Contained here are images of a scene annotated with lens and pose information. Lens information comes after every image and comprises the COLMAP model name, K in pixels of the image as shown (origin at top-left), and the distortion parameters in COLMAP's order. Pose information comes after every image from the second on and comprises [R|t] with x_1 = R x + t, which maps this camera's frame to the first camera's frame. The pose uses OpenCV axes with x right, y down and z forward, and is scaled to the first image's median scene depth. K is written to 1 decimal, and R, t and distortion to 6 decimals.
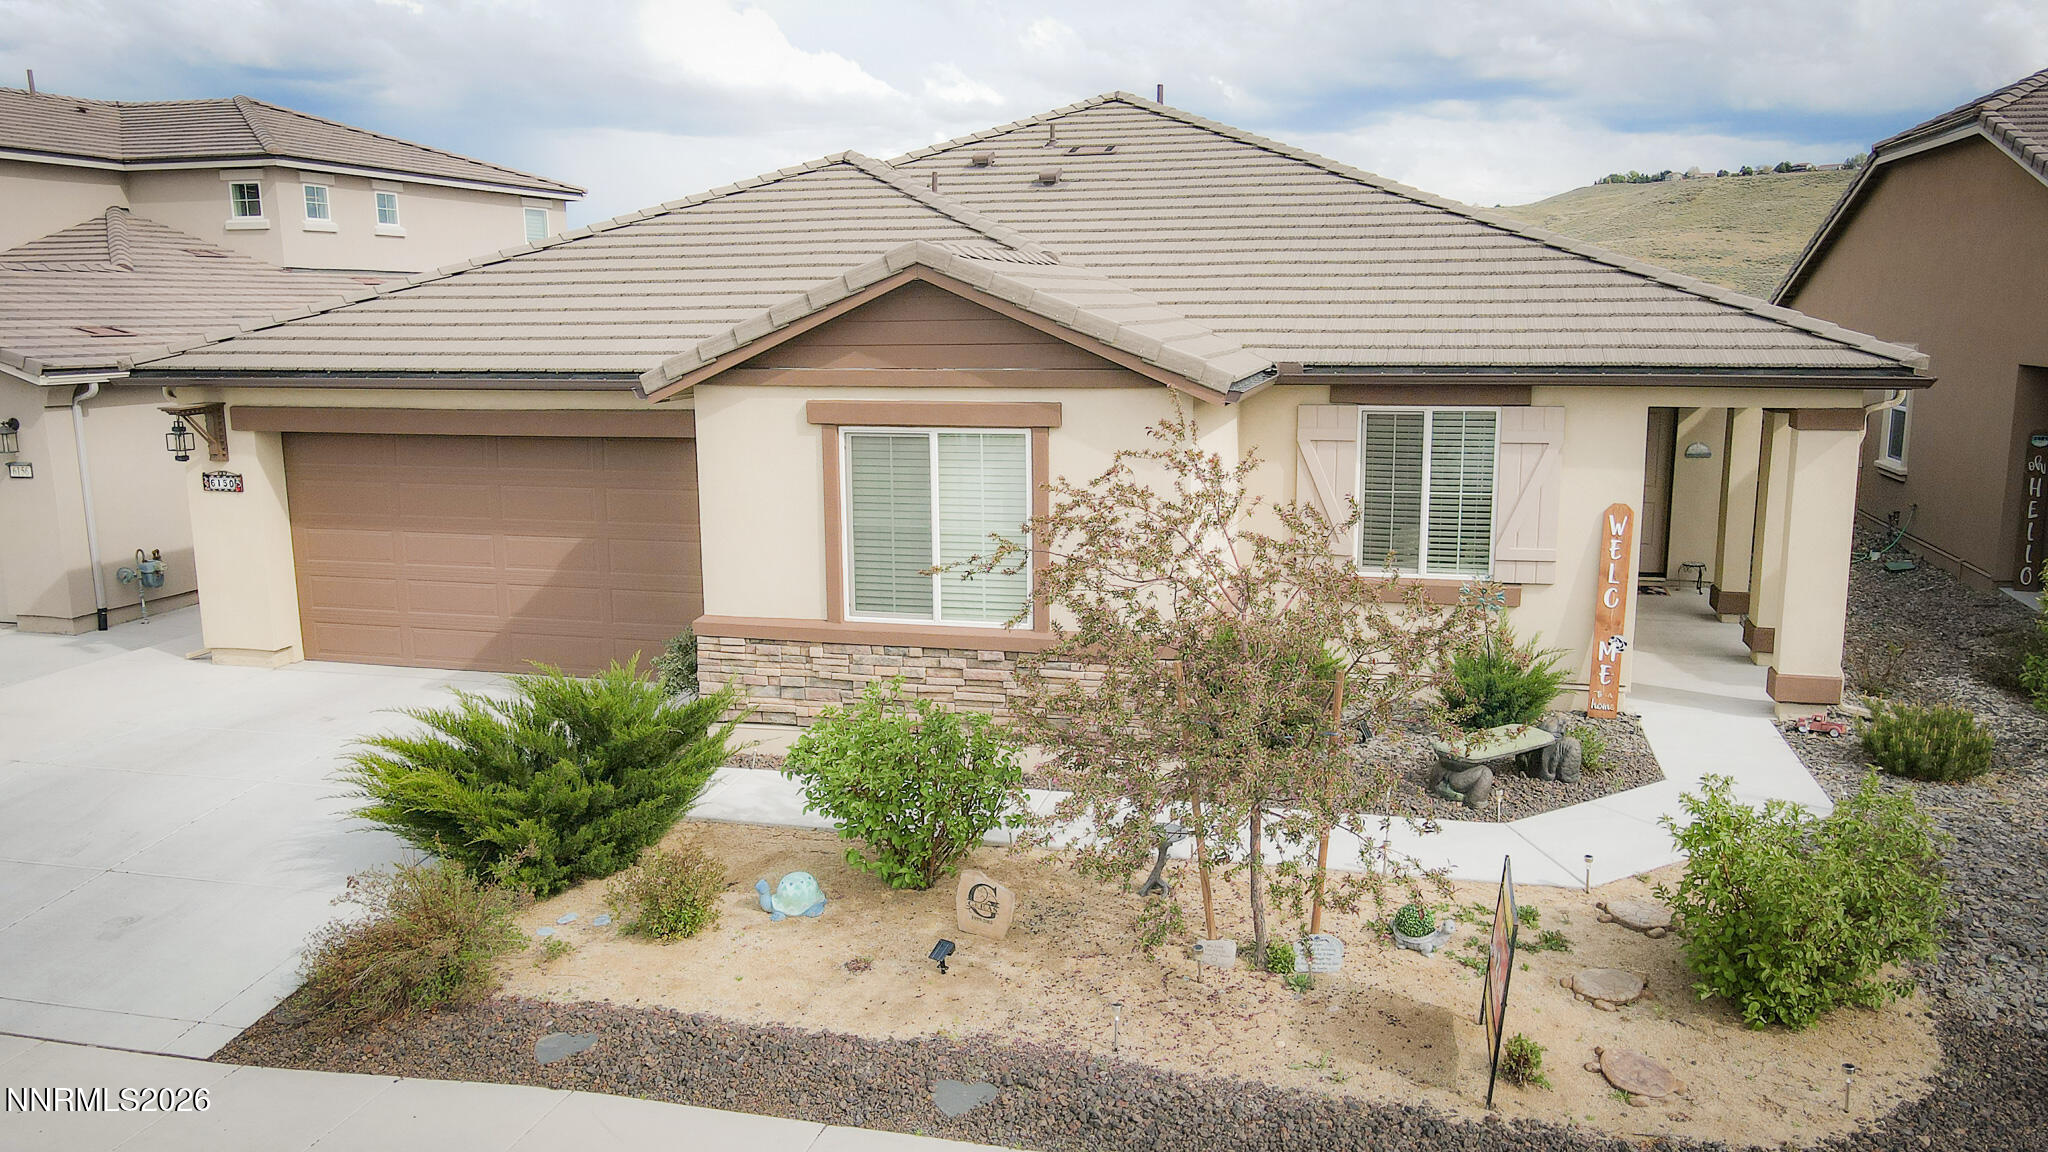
lens RADIAL K [[1520.9, 0, 1032.8], [0, 1520.9, 577.0], [0, 0, 1]] dist [0.000047, 0.010917]
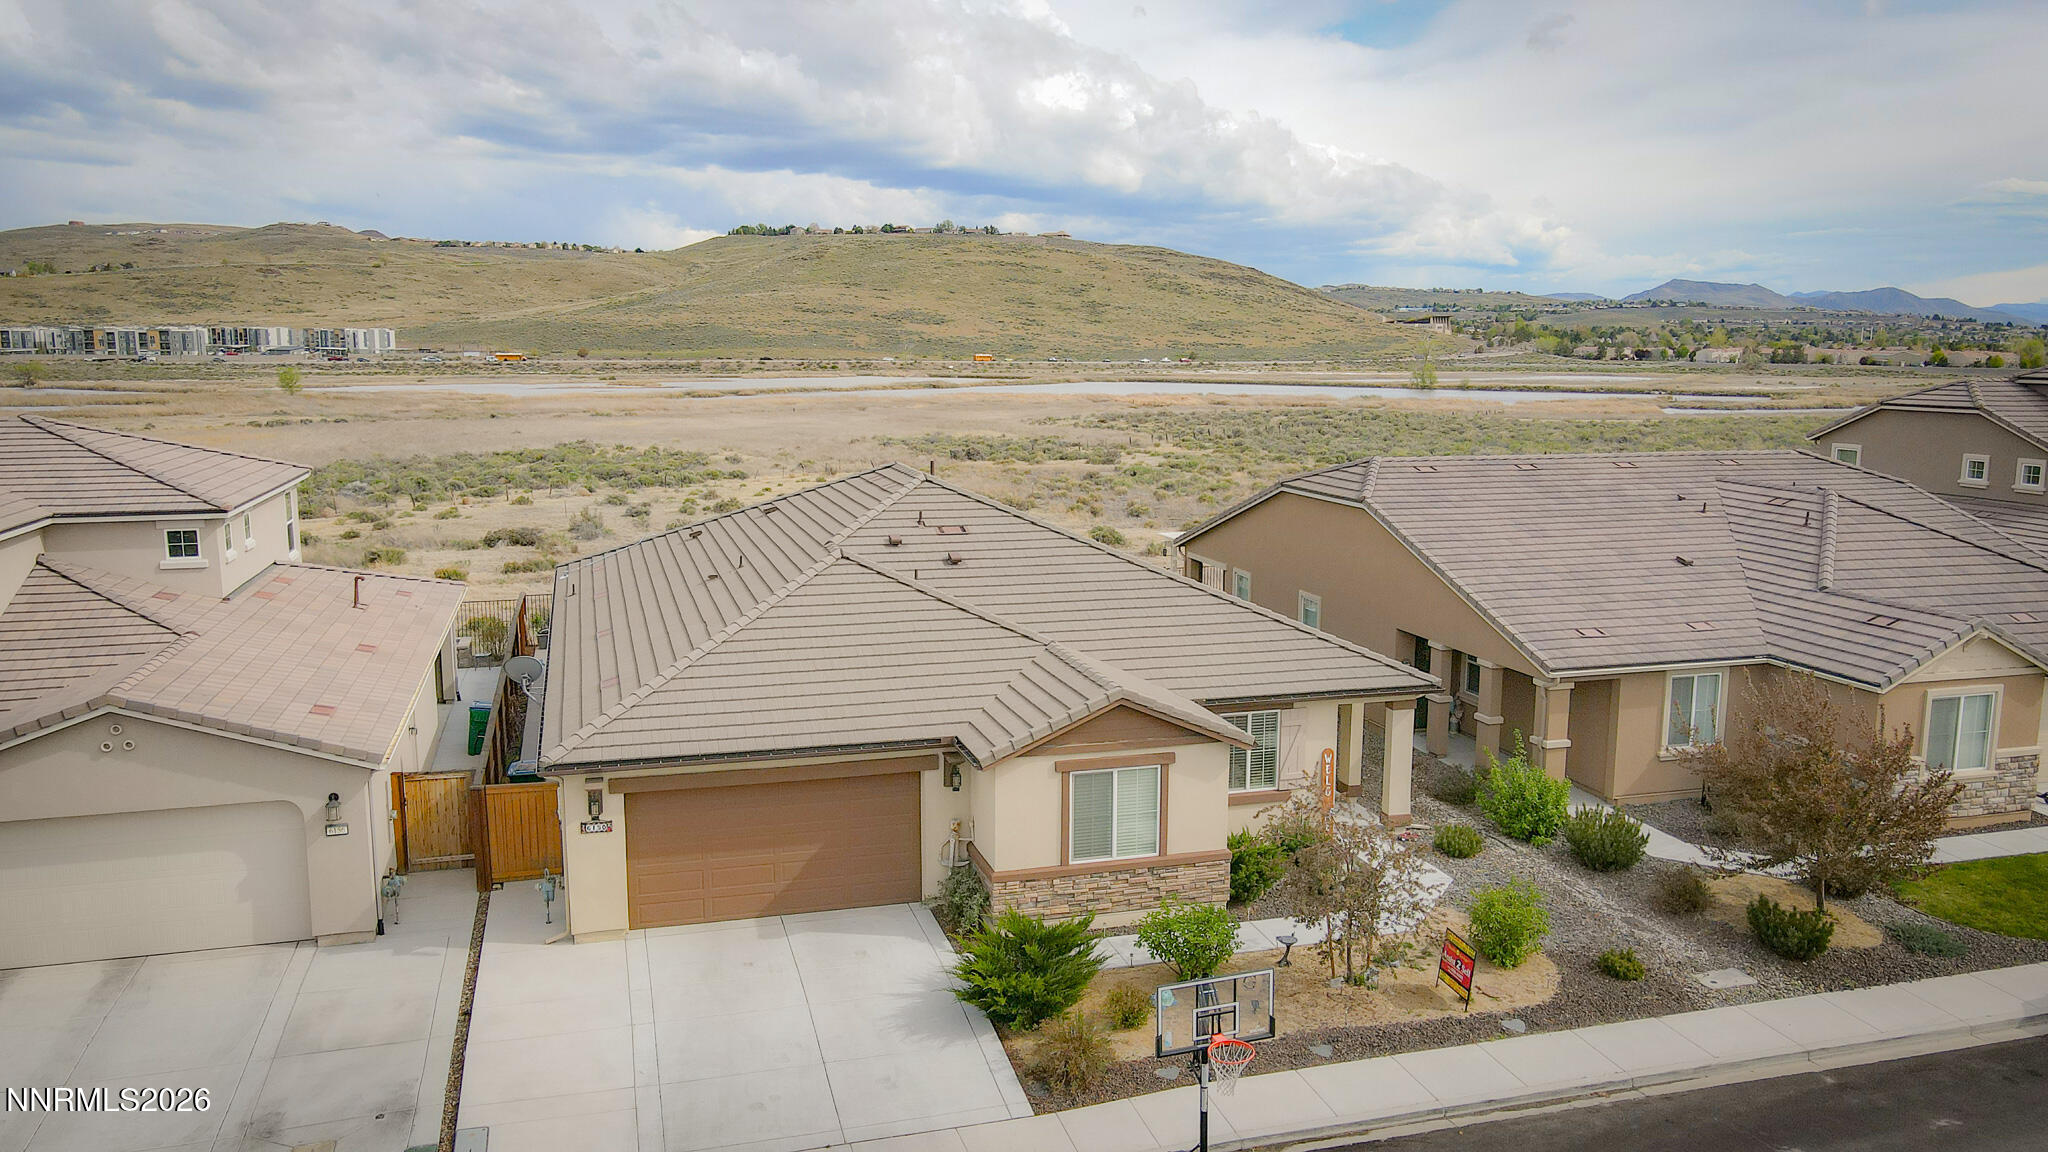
lens RADIAL K [[1520.9, 0, 1022.5], [0, 1520.9, 581.5], [0, 0, 1]] dist [0.000047, 0.010917]
pose [[0.854557, -0.072395, 0.514288, -1.064060], [0.080053, 0.996764, 0.007294, -0.327249], [-0.513152, 0.034937, 0.857587, -0.644372]]
